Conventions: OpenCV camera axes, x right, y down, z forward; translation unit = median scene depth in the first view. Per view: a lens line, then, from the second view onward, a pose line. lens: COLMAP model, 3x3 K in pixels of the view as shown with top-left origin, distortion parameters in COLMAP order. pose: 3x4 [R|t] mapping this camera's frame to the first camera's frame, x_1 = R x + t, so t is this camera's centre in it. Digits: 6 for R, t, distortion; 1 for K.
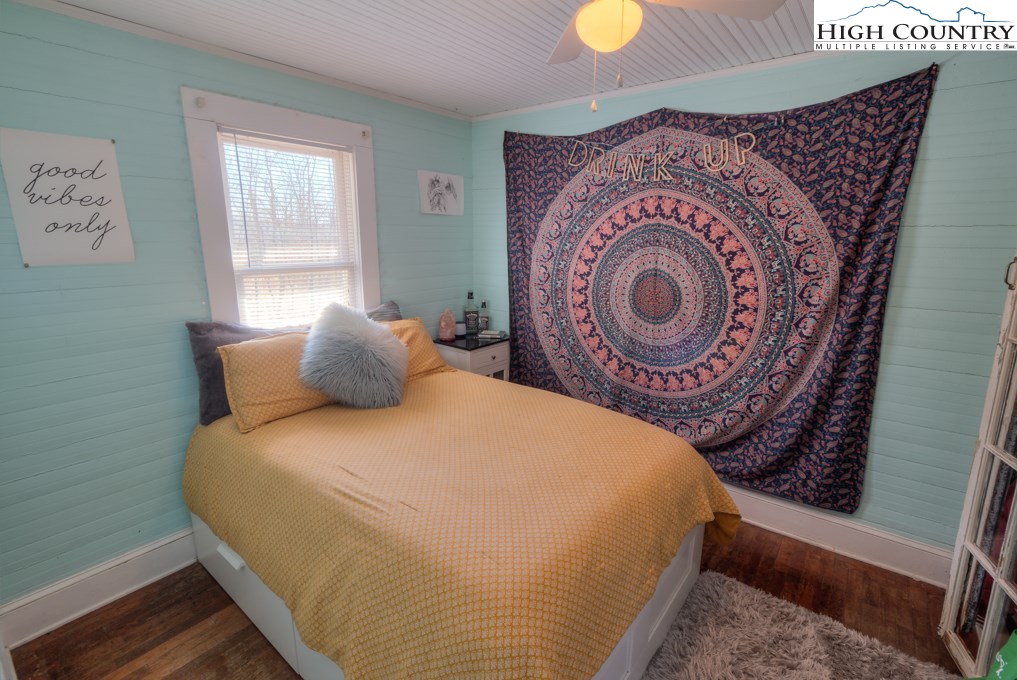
lens RADIAL K [[476.6, 0, 507.2], [0, 476.6, 335.3], [0, 0, 1]] dist [-0.002212, 0.012792]
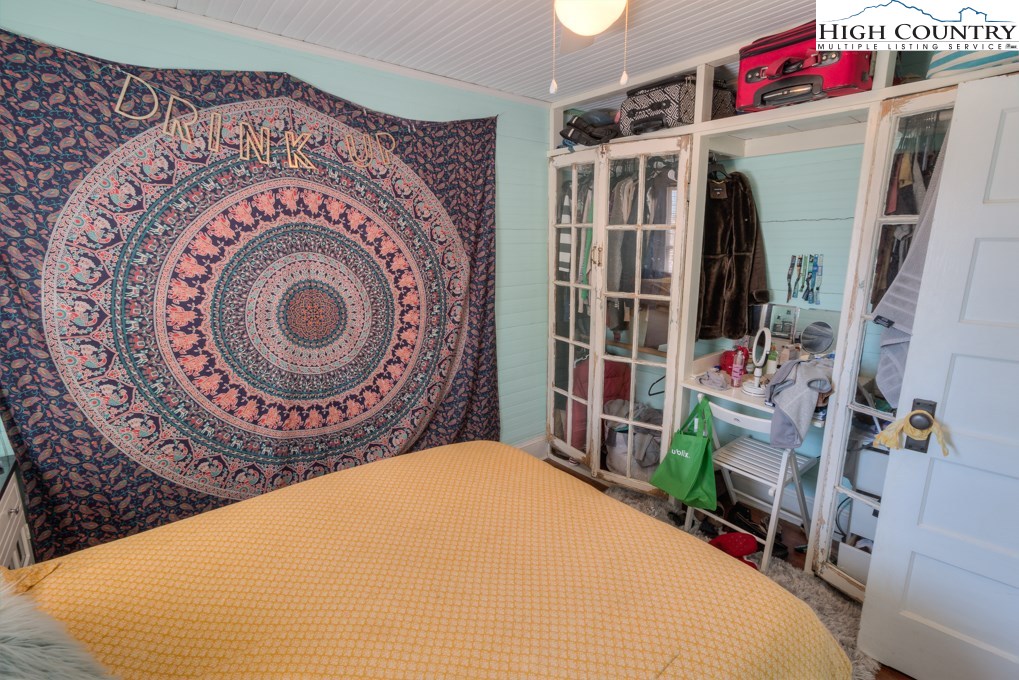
lens RADIAL K [[477.5, 0, 508.2], [0, 477.5, 335.3], [0, 0, 1]] dist [-0.002212, 0.012792]
pose [[0.201689, -0.208444, 0.957012, -0.420424], [0.208026, 0.963916, 0.166106, -0.118246], [-0.957103, 0.165582, 0.237773, 0.528551]]
